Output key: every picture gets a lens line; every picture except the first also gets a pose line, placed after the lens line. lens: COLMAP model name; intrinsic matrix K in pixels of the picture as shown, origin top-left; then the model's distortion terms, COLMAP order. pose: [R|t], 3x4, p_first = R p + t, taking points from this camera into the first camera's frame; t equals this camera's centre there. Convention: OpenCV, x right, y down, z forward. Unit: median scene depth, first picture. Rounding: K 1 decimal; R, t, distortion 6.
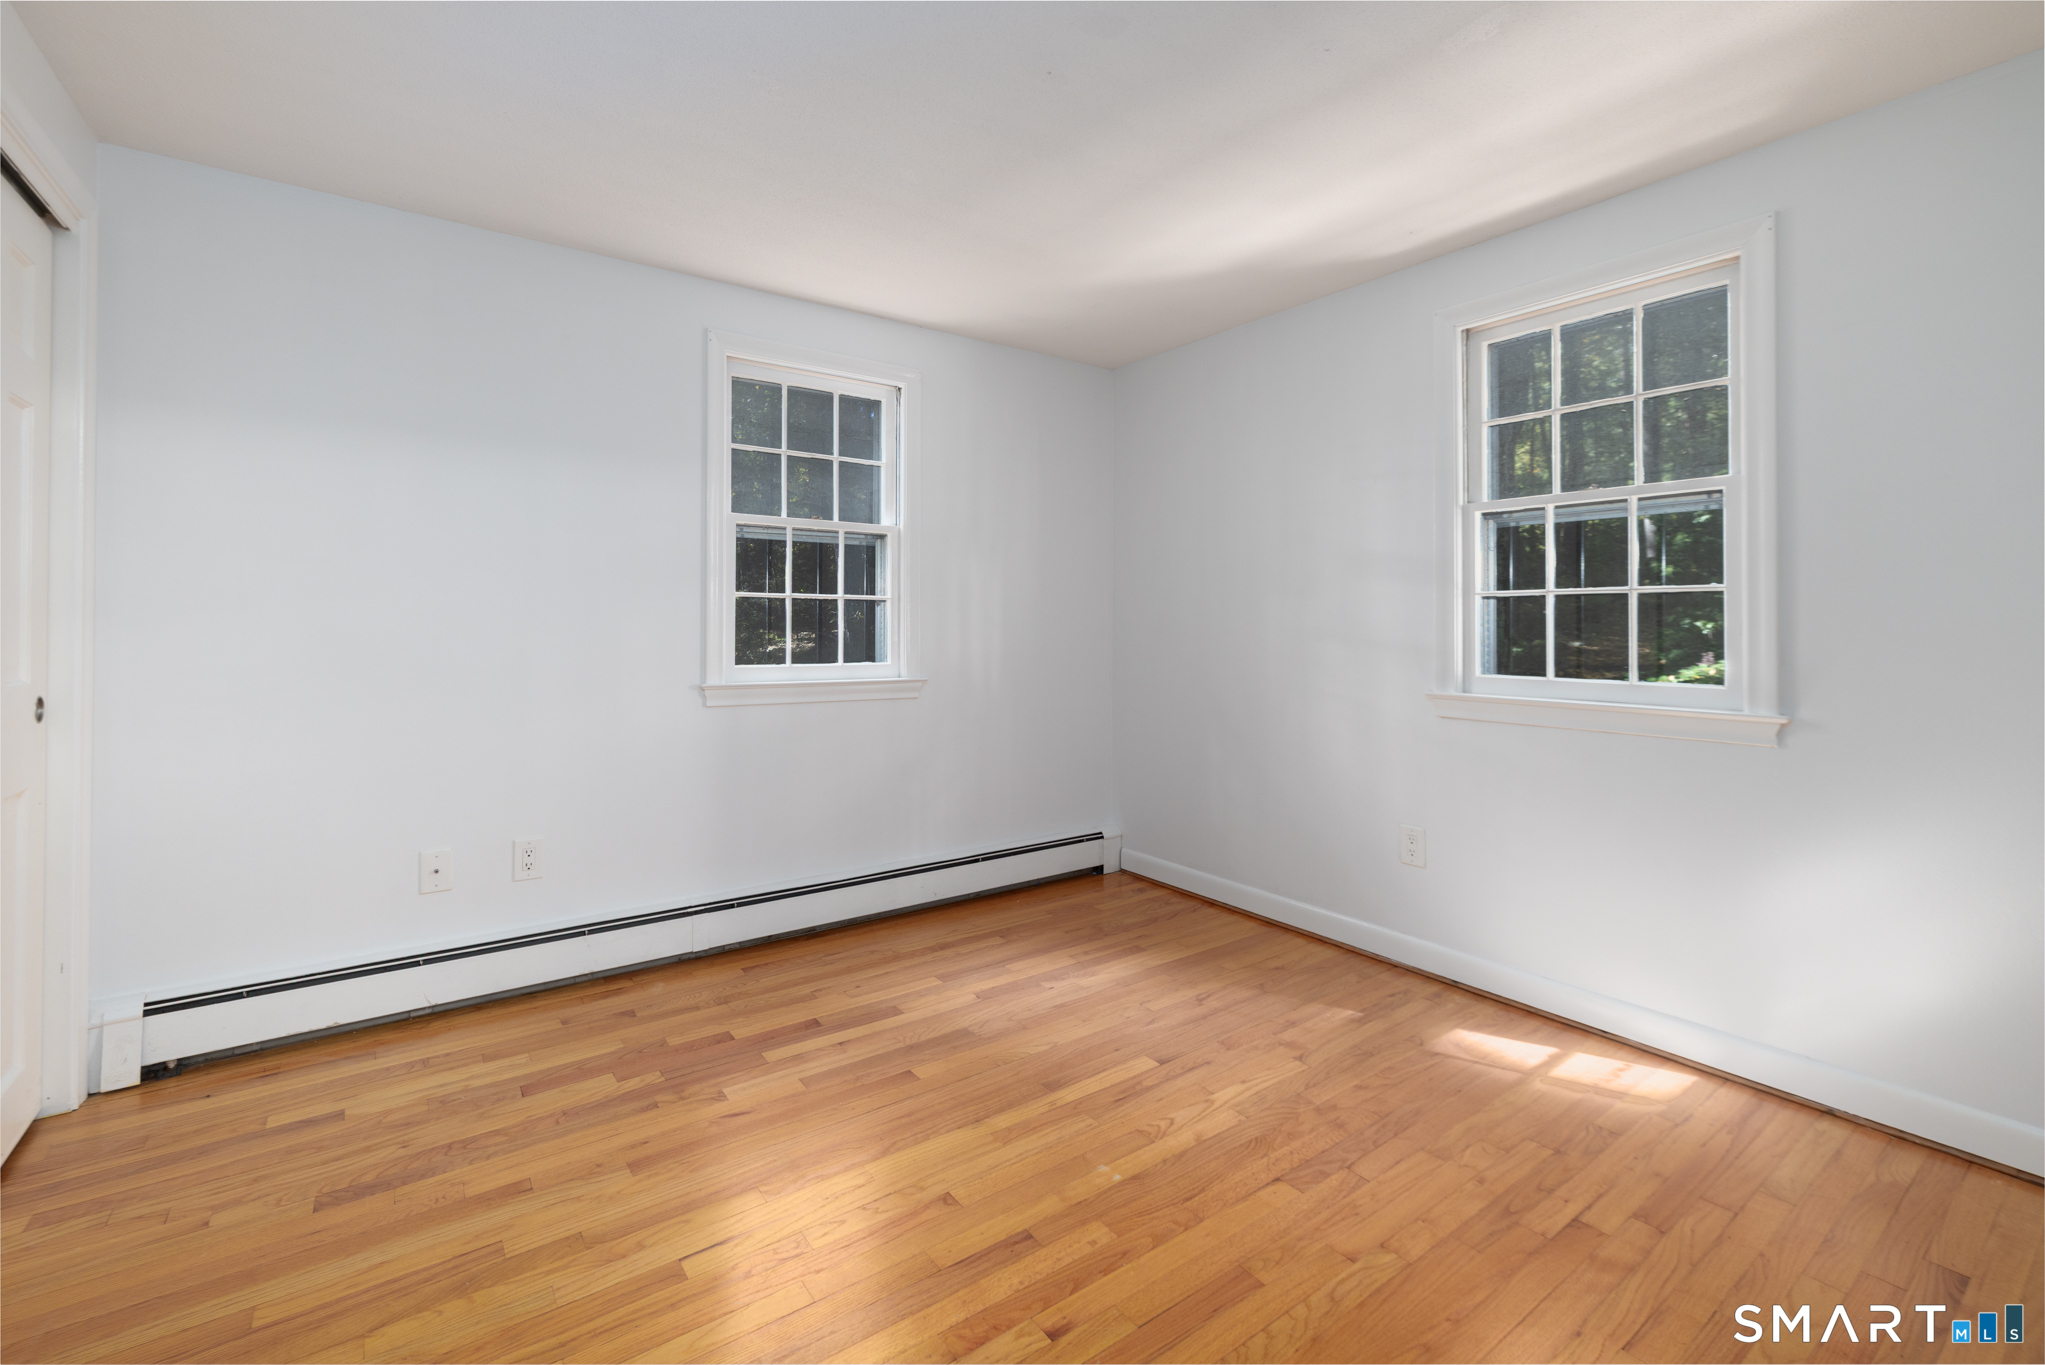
lens RADIAL K [[882.7, 0, 977.4], [0, 882.7, 623.7], [0, 0, 1]] dist [-0.001625, 0.000775]
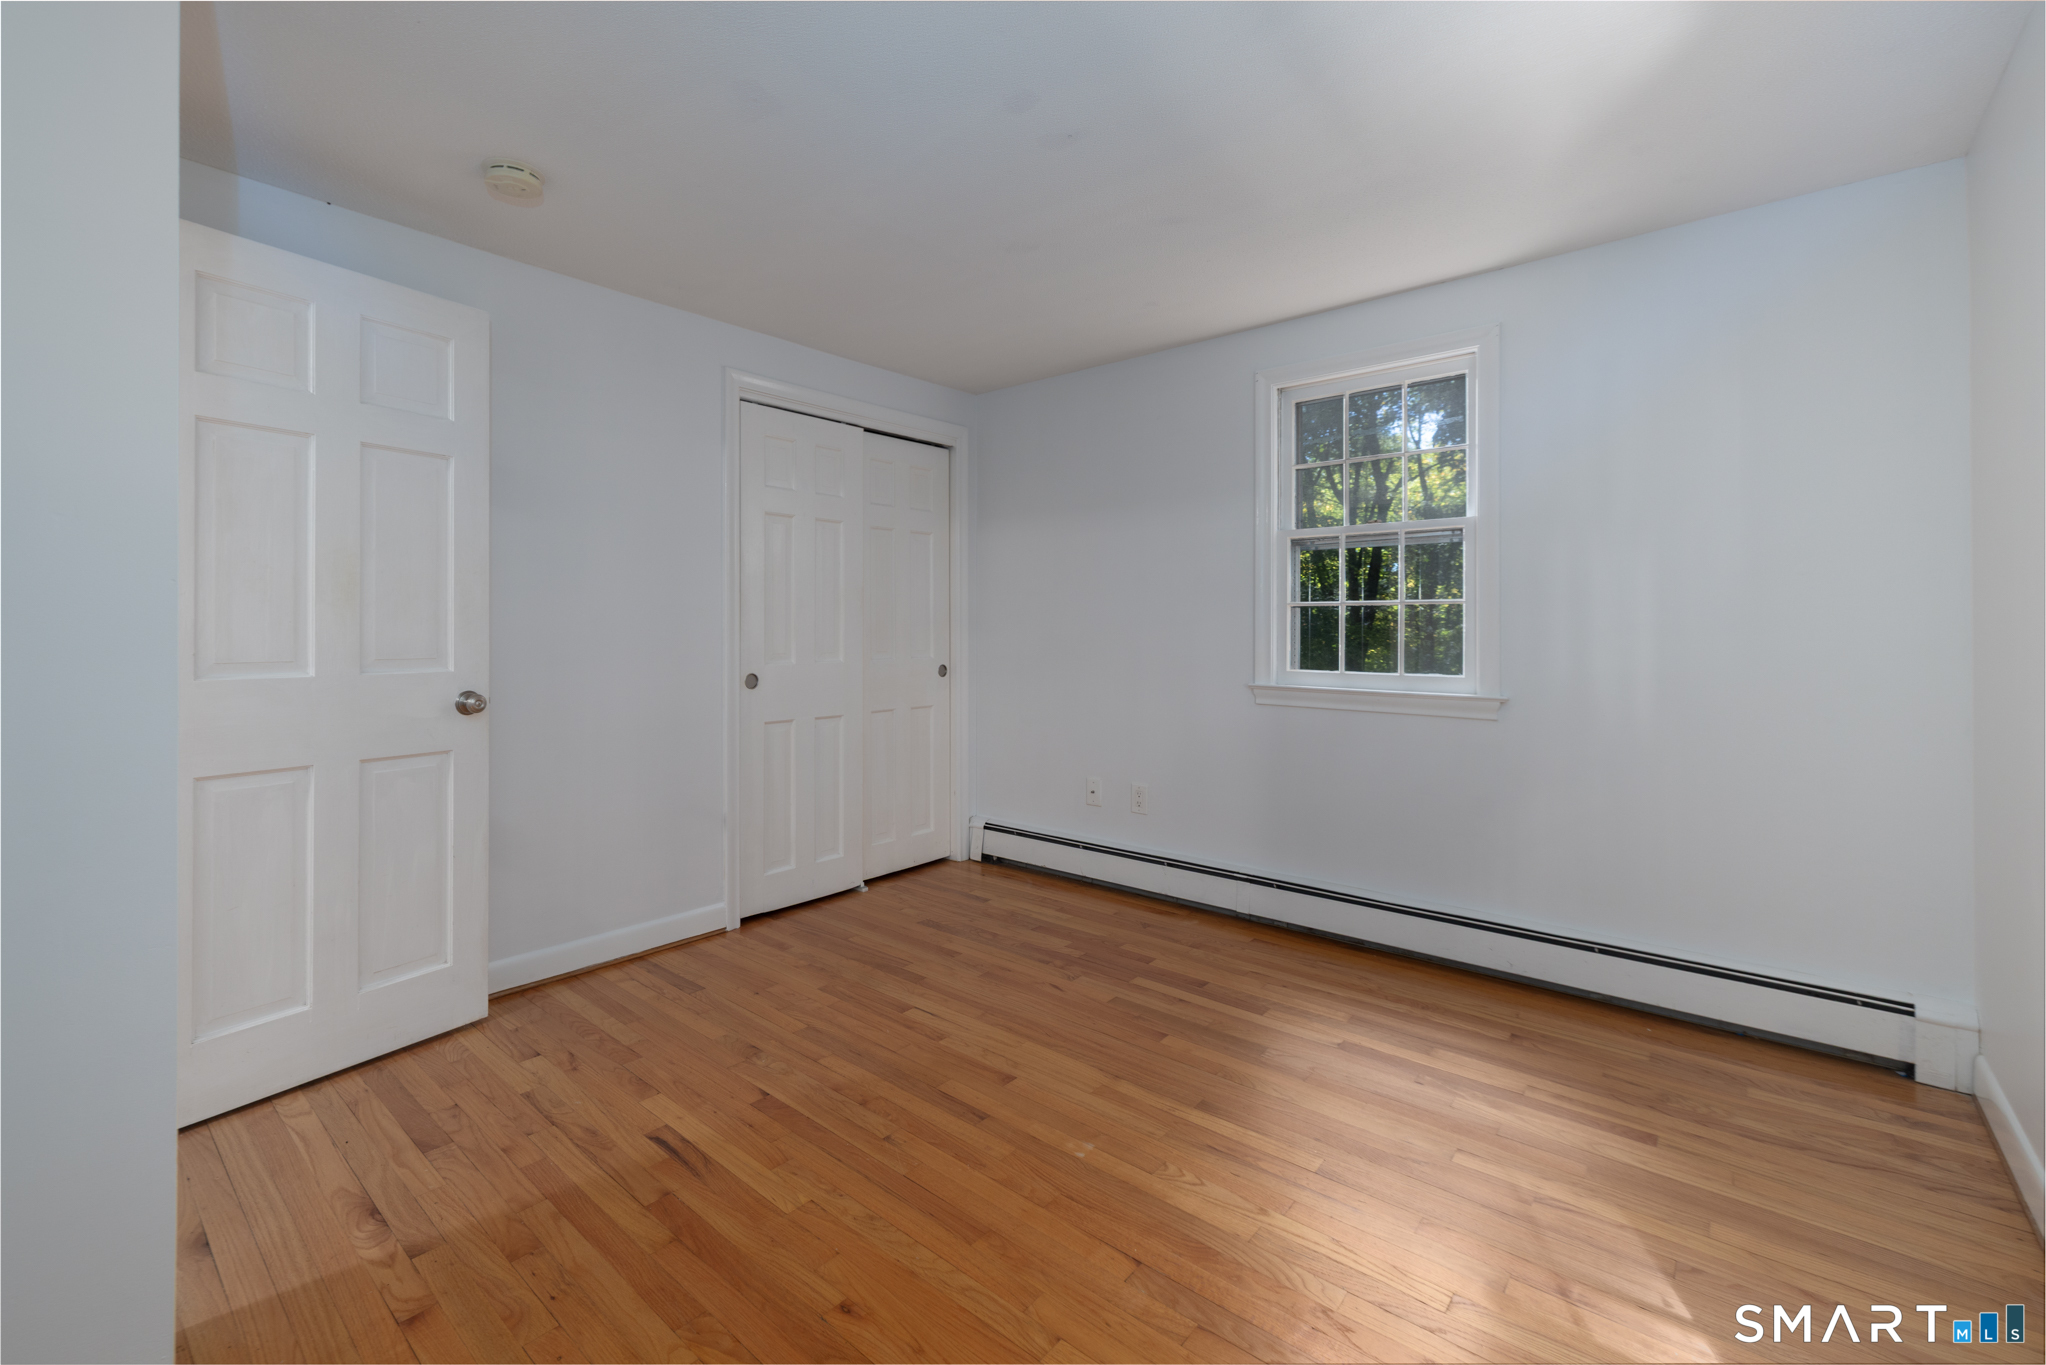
lens RADIAL K [[883.2, 0, 1000.6], [0, 883.2, 634.1], [0, 0, 1]] dist [-0.001625, 0.000775]
pose [[0.232244, 0.001540, -0.972656, 0.937219], [0.000953, 0.999998, 0.001811, 0.002467], [0.972657, -0.001348, 0.232242, 0.534993]]
